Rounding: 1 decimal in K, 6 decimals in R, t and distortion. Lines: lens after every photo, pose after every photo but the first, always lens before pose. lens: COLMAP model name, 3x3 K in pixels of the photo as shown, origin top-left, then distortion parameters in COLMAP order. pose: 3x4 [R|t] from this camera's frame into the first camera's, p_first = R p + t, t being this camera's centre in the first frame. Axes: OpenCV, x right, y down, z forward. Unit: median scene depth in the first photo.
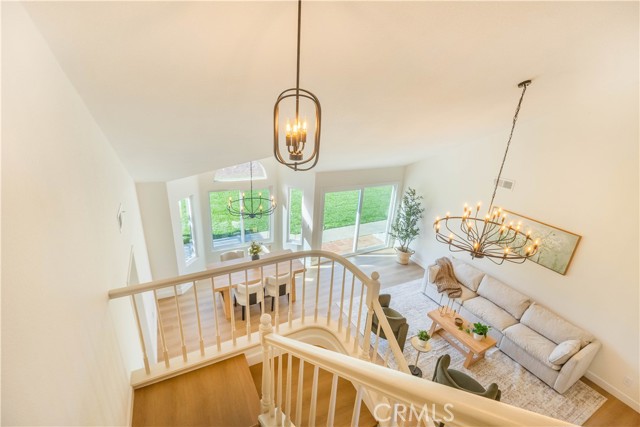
lens RADIAL K [[294.3, 0, 319.8], [0, 294.3, 215.4], [0, 0, 1]] dist [0.000123, 0.001568]
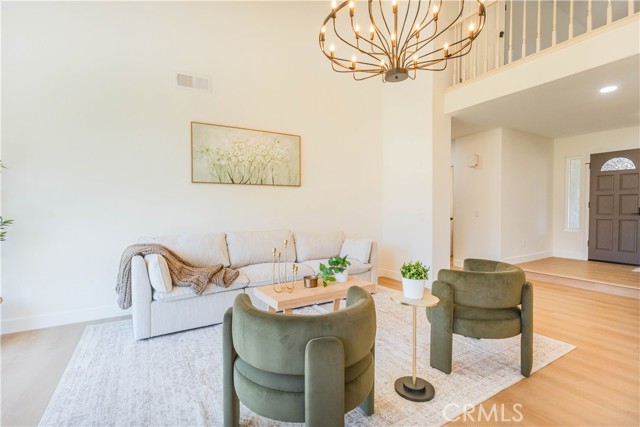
lens RADIAL K [[294.3, 0, 317.6], [0, 294.3, 216.3], [0, 0, 1]] dist [0.000123, 0.001568]
pose [[-0.052115, -0.087087, 0.994837, -0.034422], [0.372286, 0.922686, 0.100273, 0.171280], [-0.926654, 0.375589, -0.015664, 0.786987]]
